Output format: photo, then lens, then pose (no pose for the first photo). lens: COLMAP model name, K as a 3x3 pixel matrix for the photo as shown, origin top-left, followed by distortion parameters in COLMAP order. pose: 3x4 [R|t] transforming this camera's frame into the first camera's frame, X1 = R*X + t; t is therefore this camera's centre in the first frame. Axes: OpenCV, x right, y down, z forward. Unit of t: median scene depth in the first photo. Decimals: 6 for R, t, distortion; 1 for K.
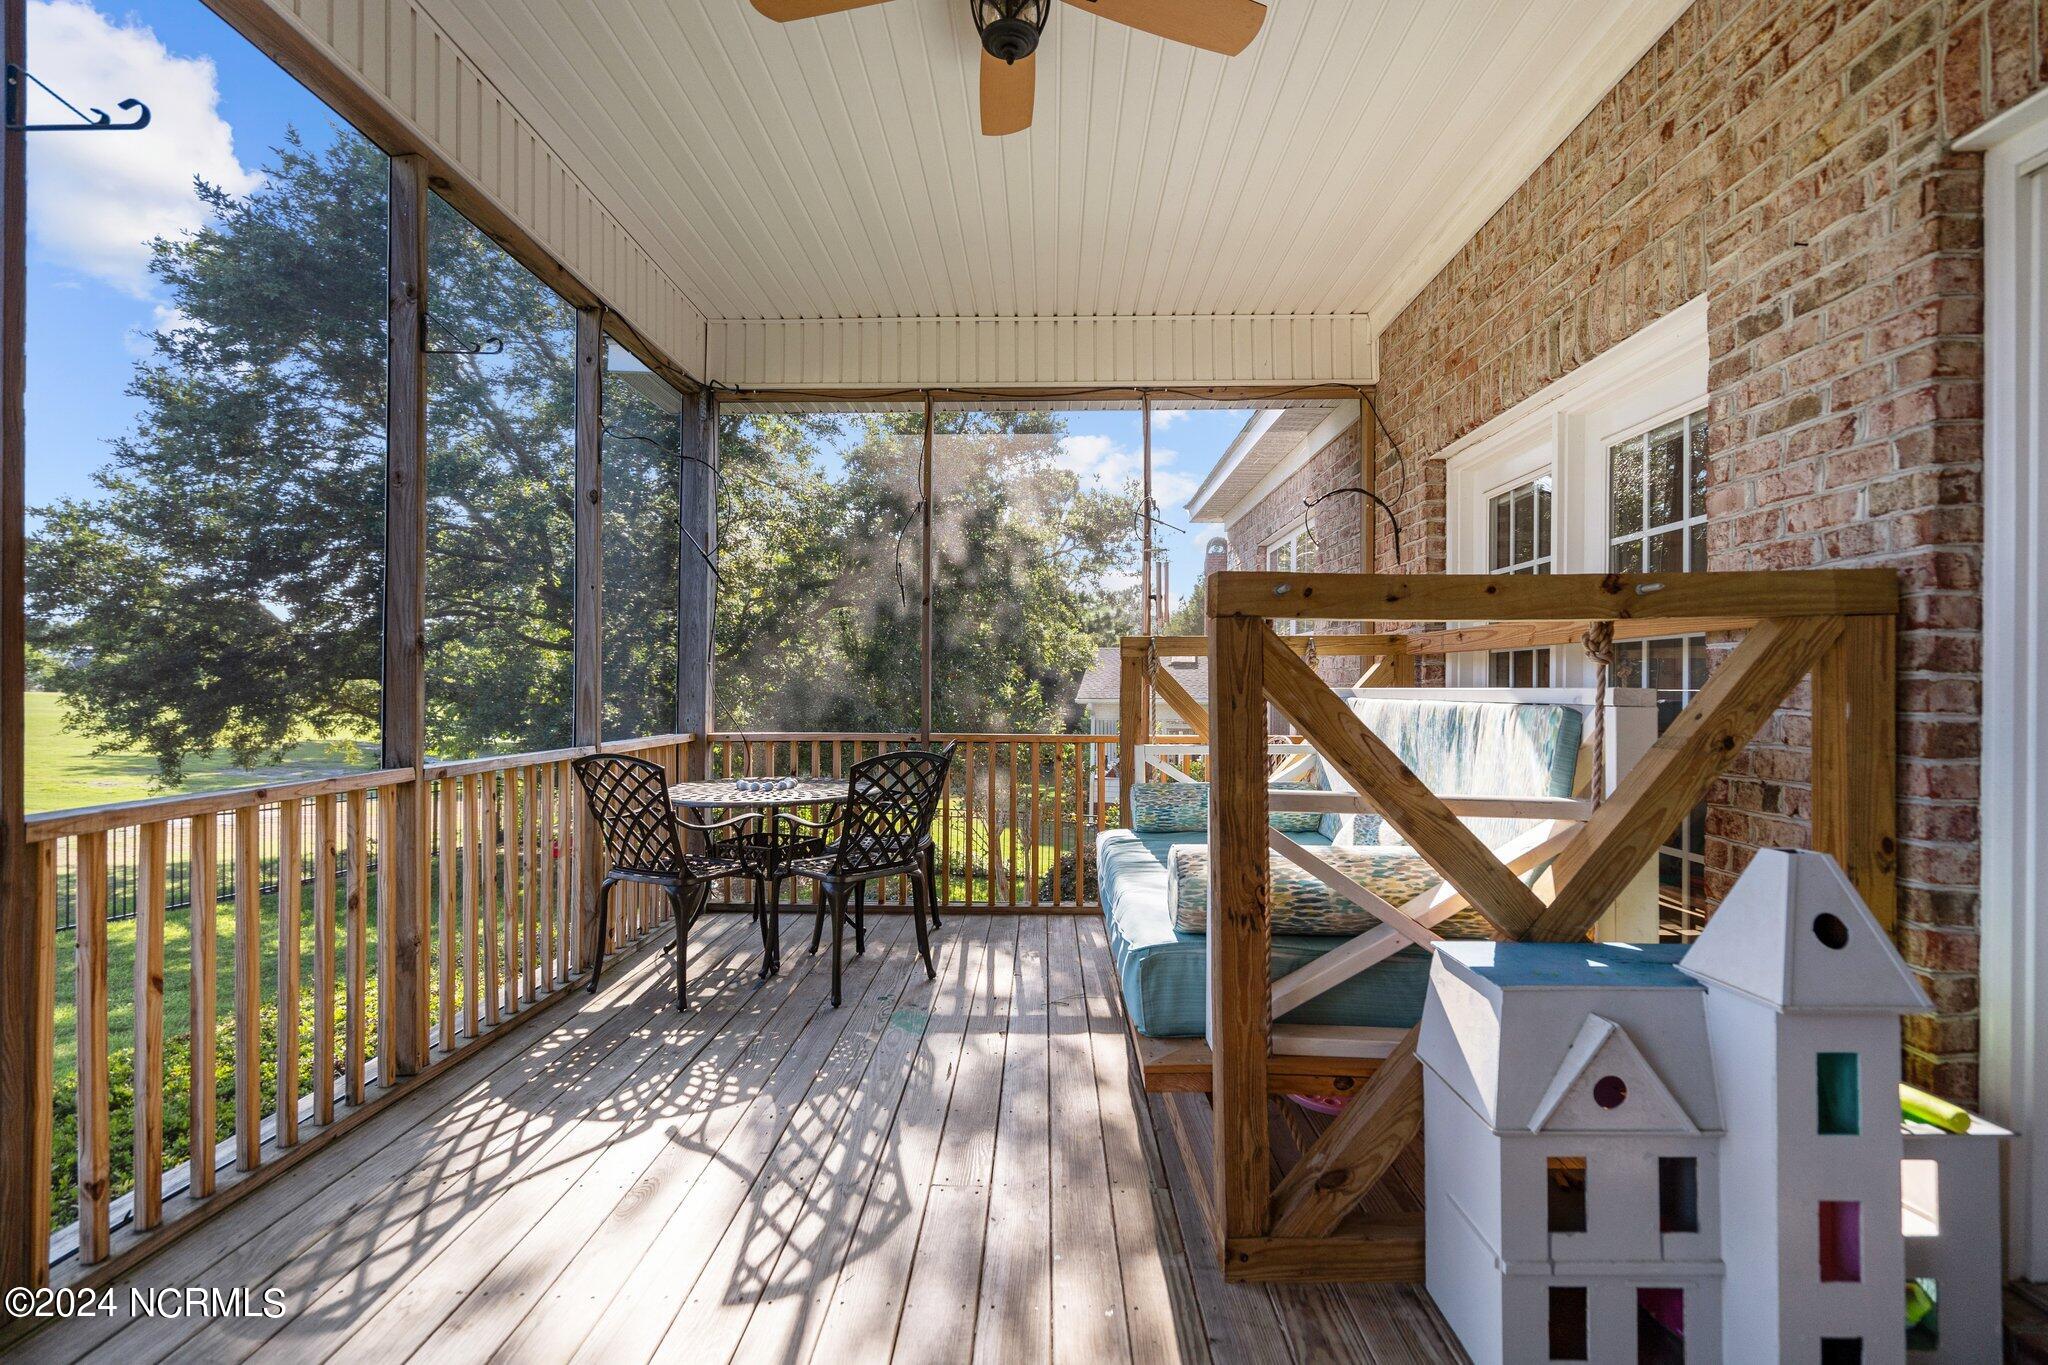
lens RADIAL K [[936.4, 0, 1024.0], [0, 936.4, 682.5], [0, 0, 1]] dist [-0.007014, -0.000081]
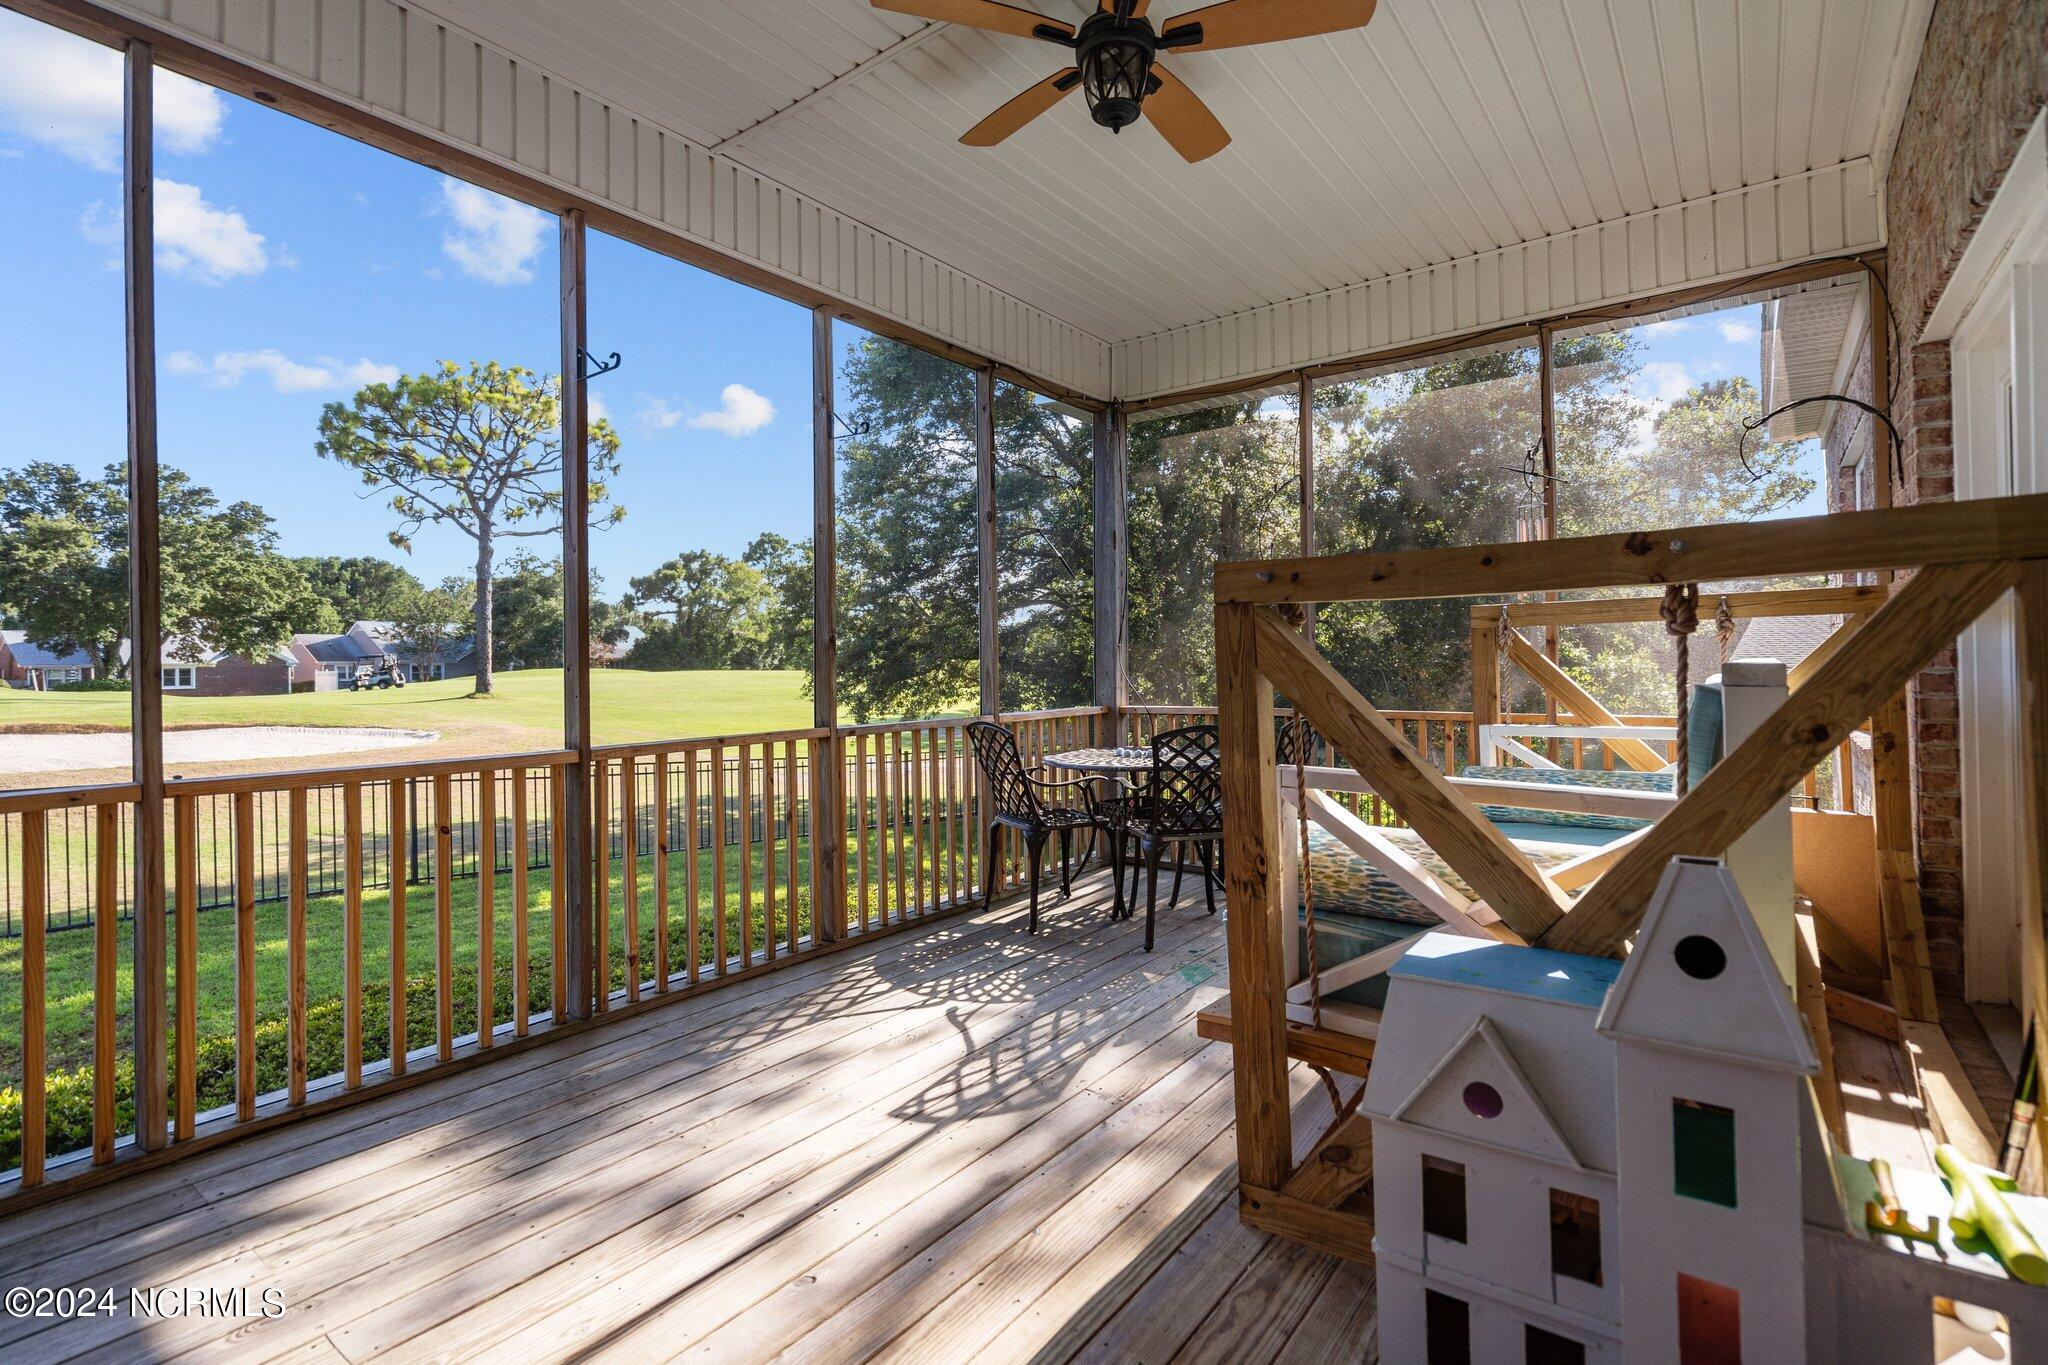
lens RADIAL K [[957.2, 0, 1017.8], [0, 957.2, 650.8], [0, 0, 1]] dist [-0.010338, -0.000253]
pose [[0.808696, -0.022172, -0.587809, 0.479721], [0.019677, 0.999750, -0.010639, -0.006750], [0.587898, -0.002963, 0.808929, -0.028200]]
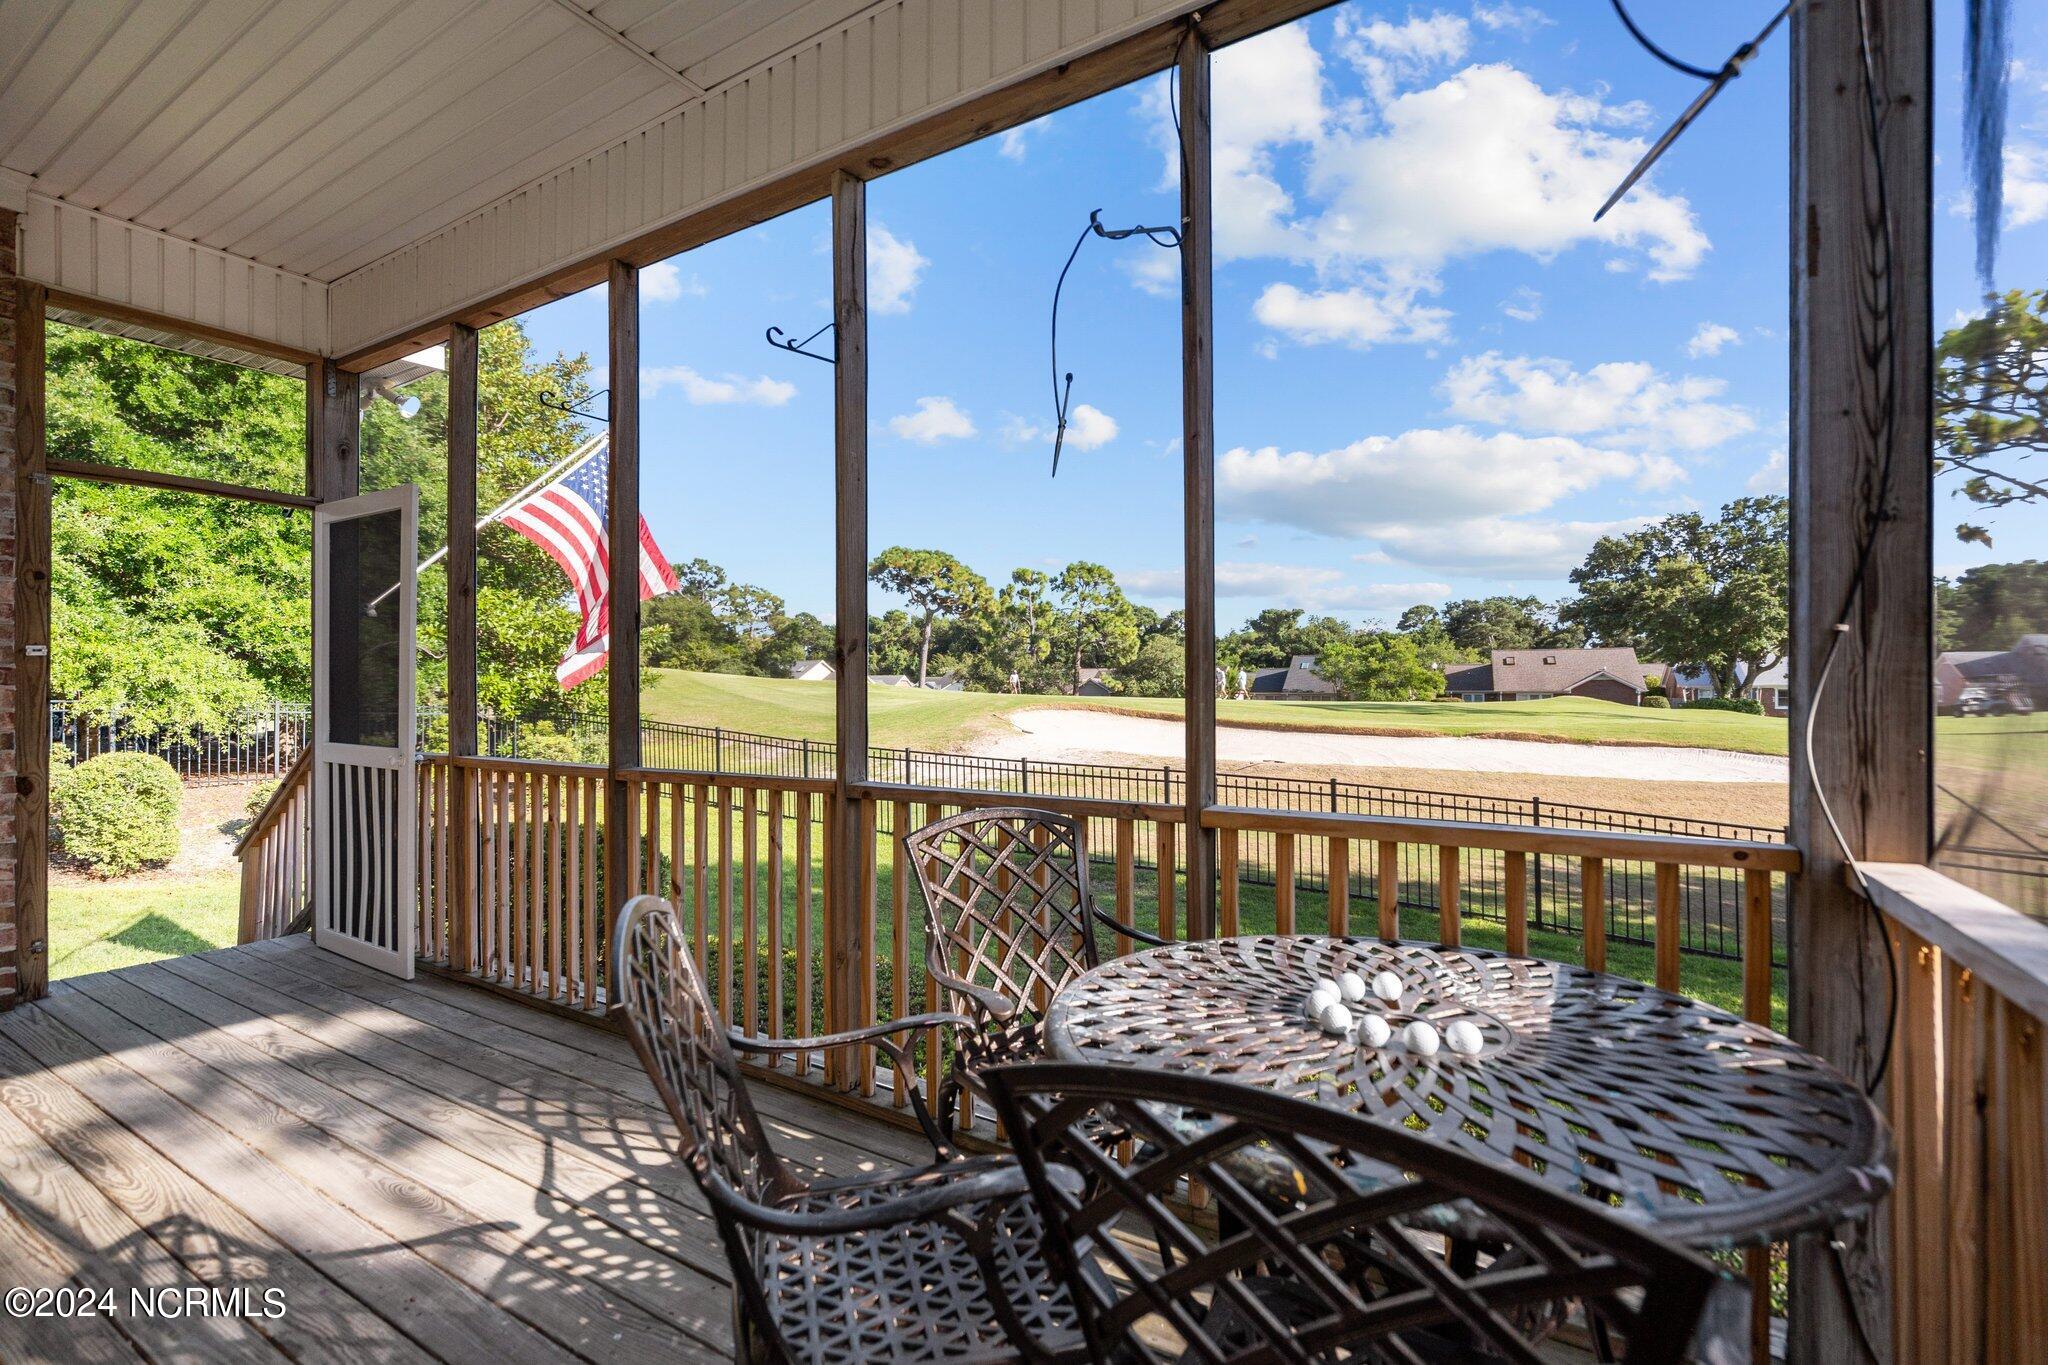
lens RADIAL K [[918.0, 0, 1024.0], [0, 918.0, 682.5], [0, 0, 1]] dist [-0.000138, -0.000335]
pose [[-0.505694, -0.014592, -0.862590, 0.112967], [0.001956, 0.999835, -0.018060, -0.002490], [0.862711, -0.010820, -0.505582, 1.779638]]
